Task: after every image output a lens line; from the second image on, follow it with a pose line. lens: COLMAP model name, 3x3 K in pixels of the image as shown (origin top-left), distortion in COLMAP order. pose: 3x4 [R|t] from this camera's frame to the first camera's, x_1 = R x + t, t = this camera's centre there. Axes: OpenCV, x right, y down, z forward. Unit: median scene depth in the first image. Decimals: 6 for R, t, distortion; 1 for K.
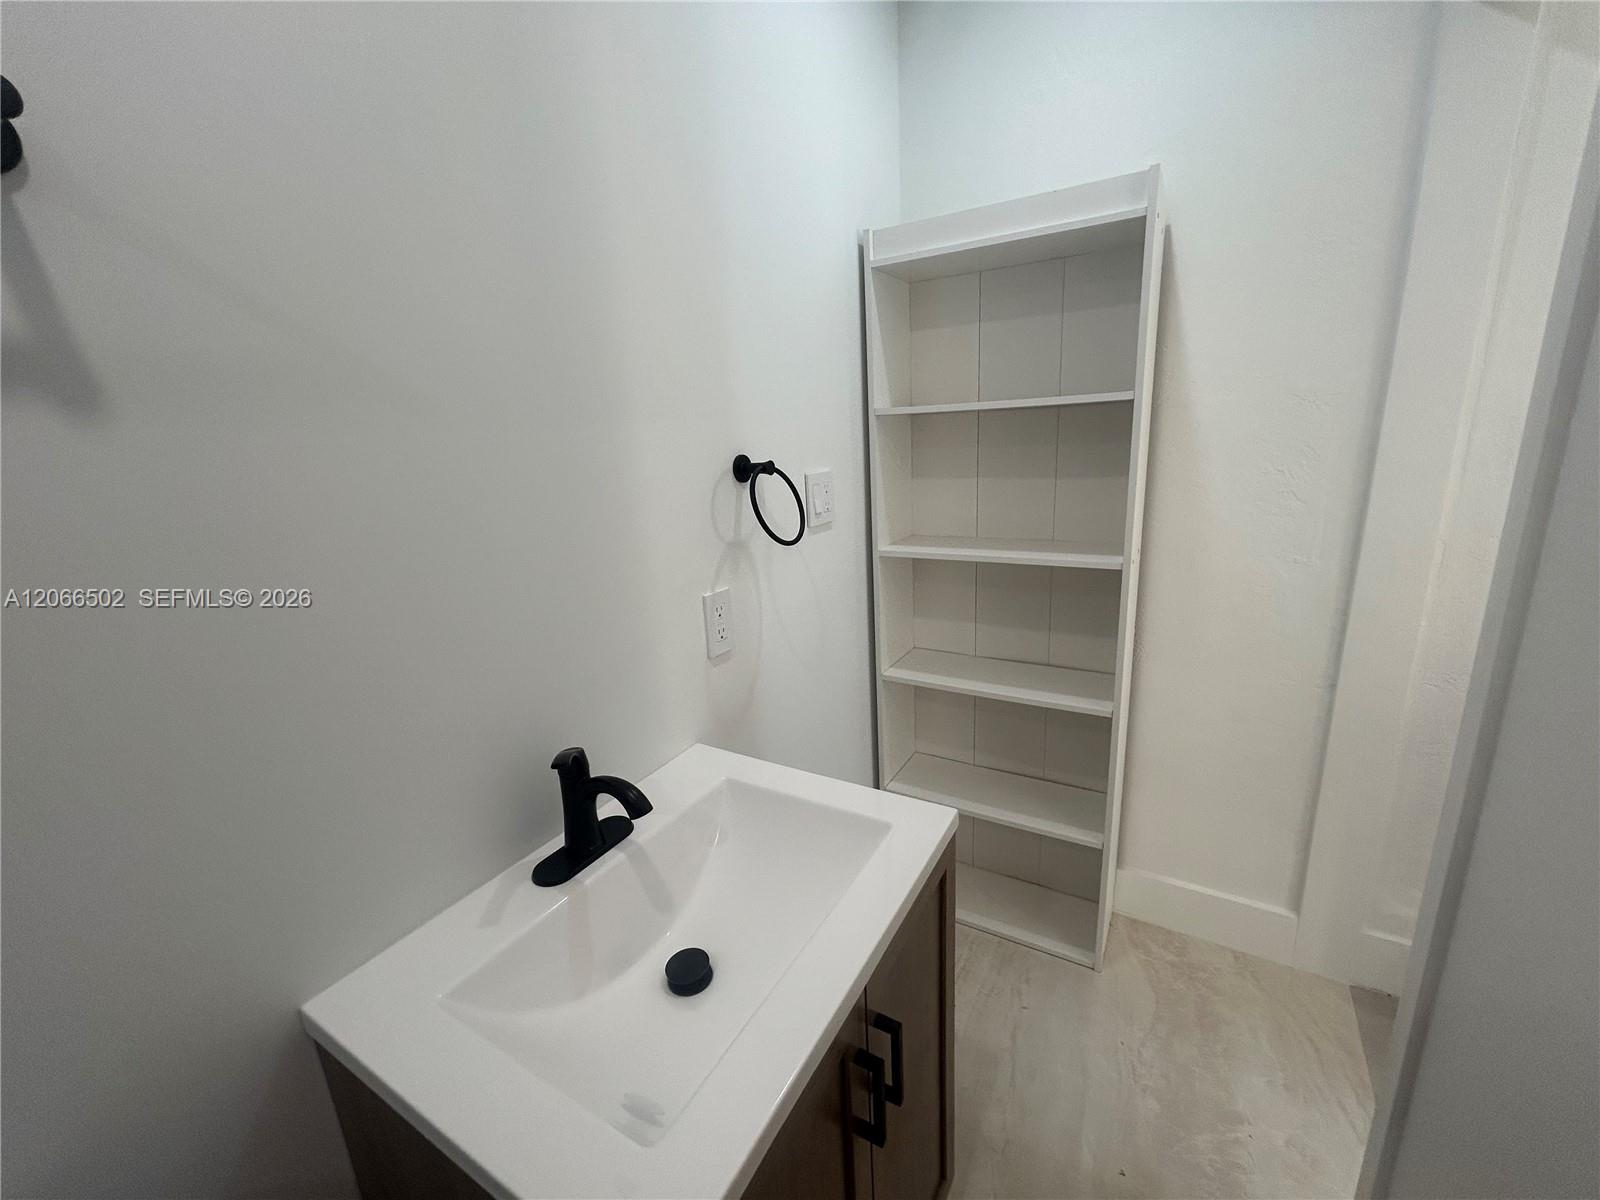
lens RADIAL K [[650.0, 0, 800.0], [0, 650.0, 600.0], [0, 0, 1]] dist [0.000366, 0.000126]
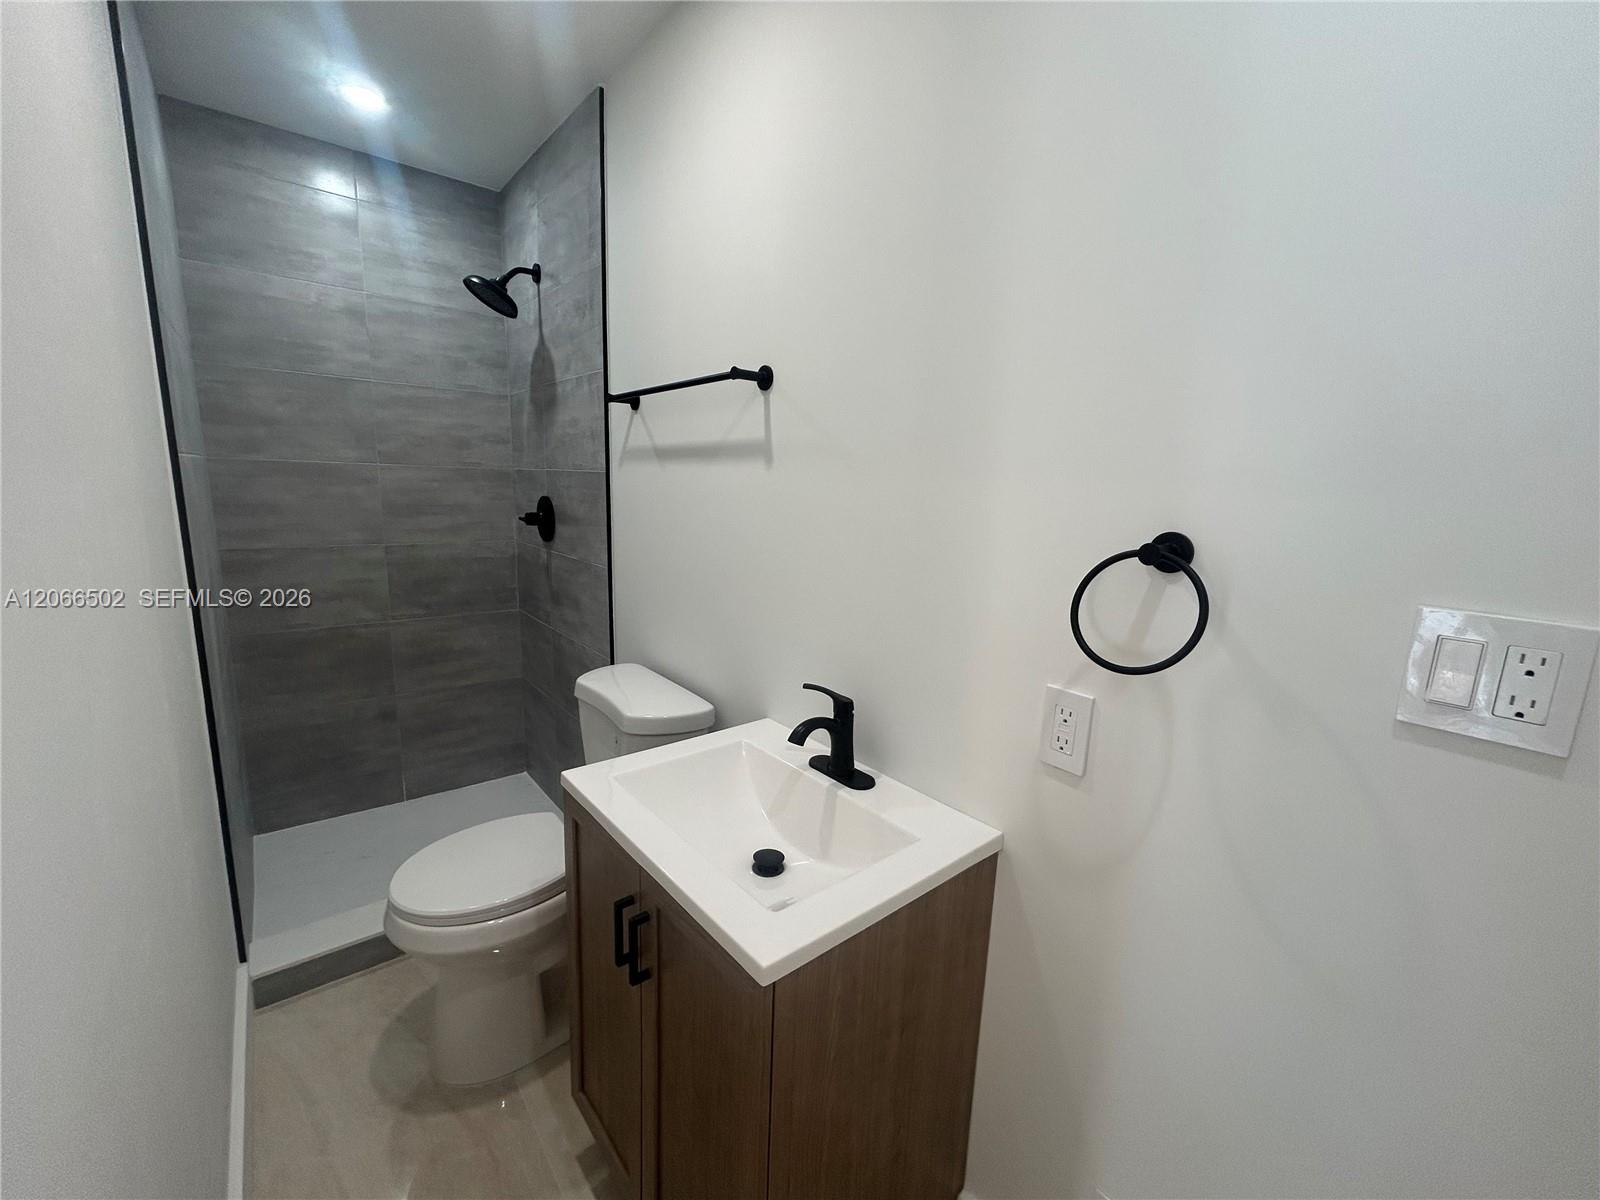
lens RADIAL K [[650.0, 0, 800.0], [0, 650.0, 600.0], [0, 0, 1]] dist [0.000366, 0.000126]
pose [[-0.327944, 0.206279, -0.921901, 0.938432], [-0.251679, 0.921523, 0.295724, -0.364207], [0.910555, 0.329004, -0.250292, 1.192239]]
